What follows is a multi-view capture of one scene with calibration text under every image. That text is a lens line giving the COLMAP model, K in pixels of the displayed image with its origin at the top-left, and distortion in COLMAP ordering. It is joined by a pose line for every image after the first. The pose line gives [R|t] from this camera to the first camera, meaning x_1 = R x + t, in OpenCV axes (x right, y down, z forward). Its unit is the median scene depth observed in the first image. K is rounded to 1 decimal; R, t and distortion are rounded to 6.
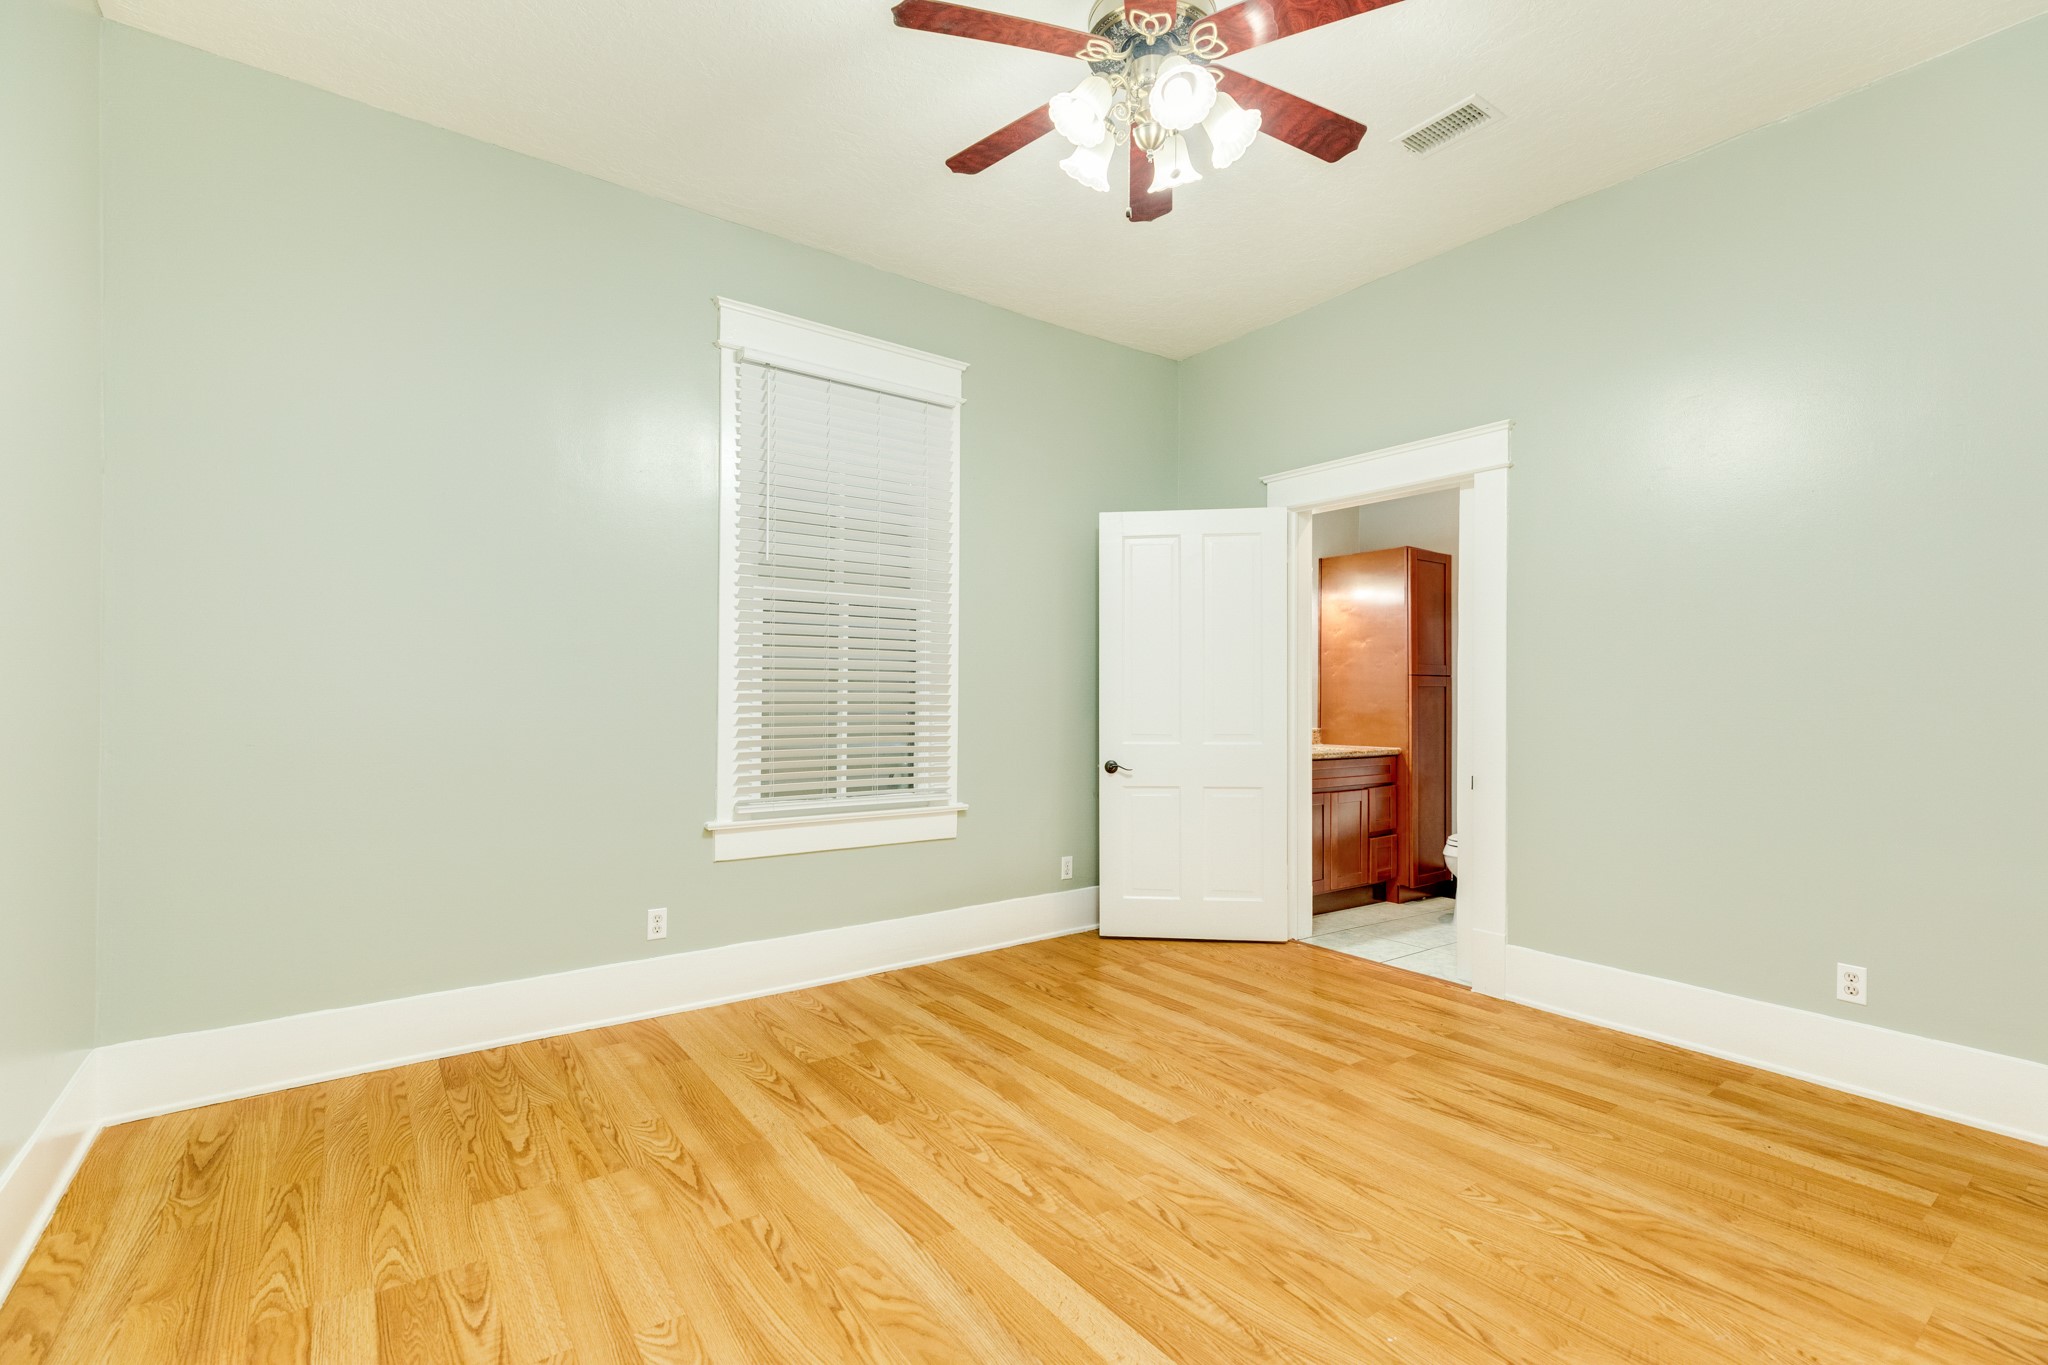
lens RADIAL K [[911.6, 0, 1026.3], [0, 911.6, 693.3], [0, 0, 1]] dist [0.001989, 0.000095]
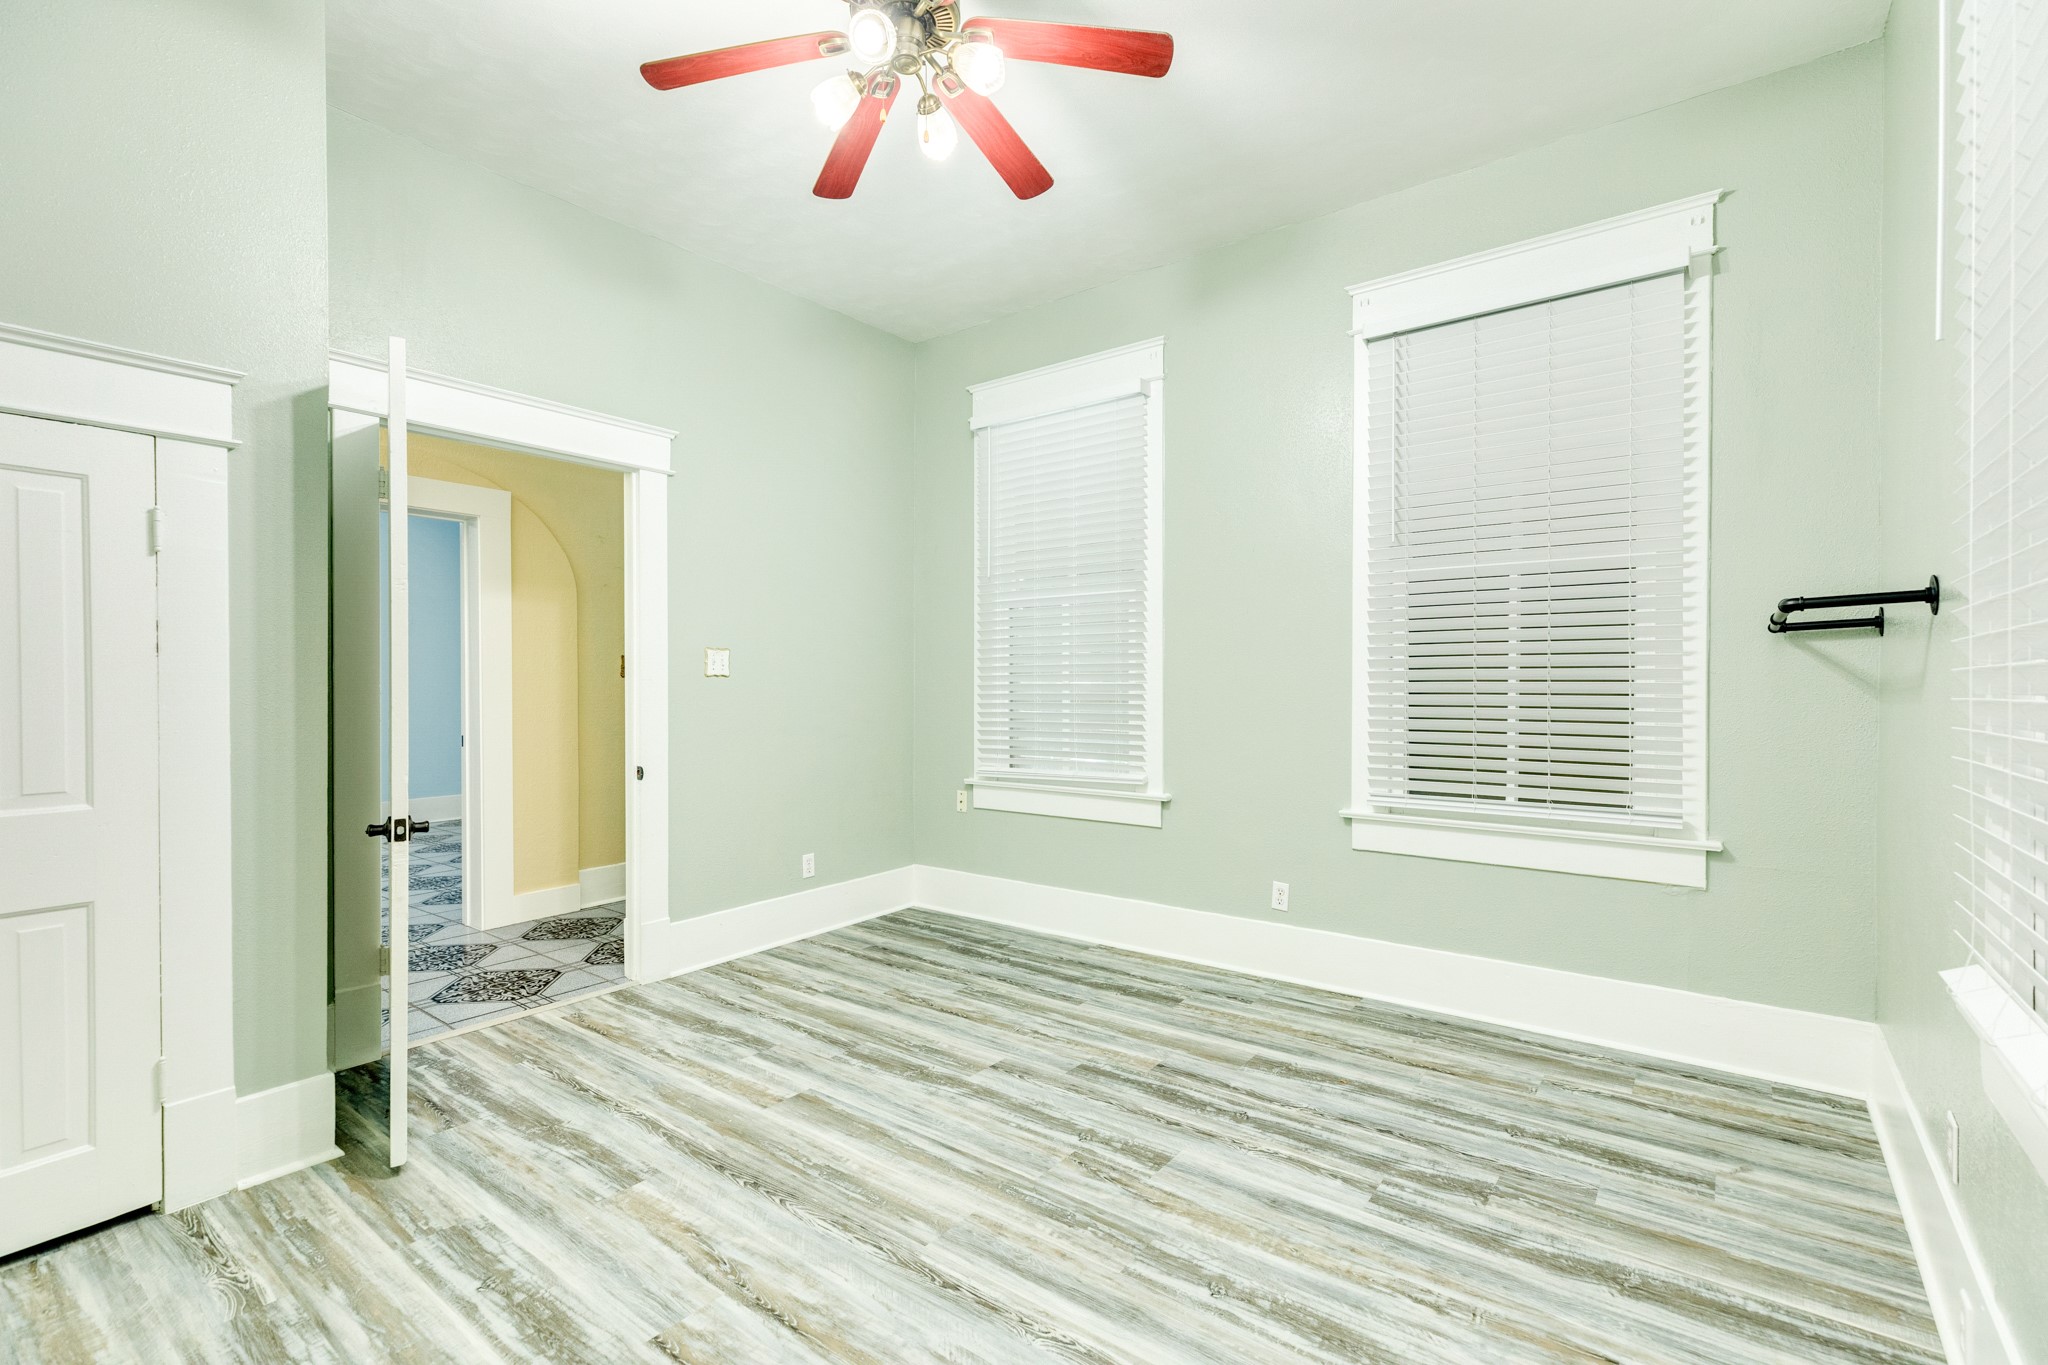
lens RADIAL K [[911.6, 0, 1033.5], [0, 911.6, 678.8], [0, 0, 1]] dist [0.001989, 0.000095]
pose [[0.274083, -0.011724, -0.961635, 0.718062], [0.006553, 0.999925, -0.010323, 0.006775], [0.961684, -0.003472, 0.274139, 0.528192]]
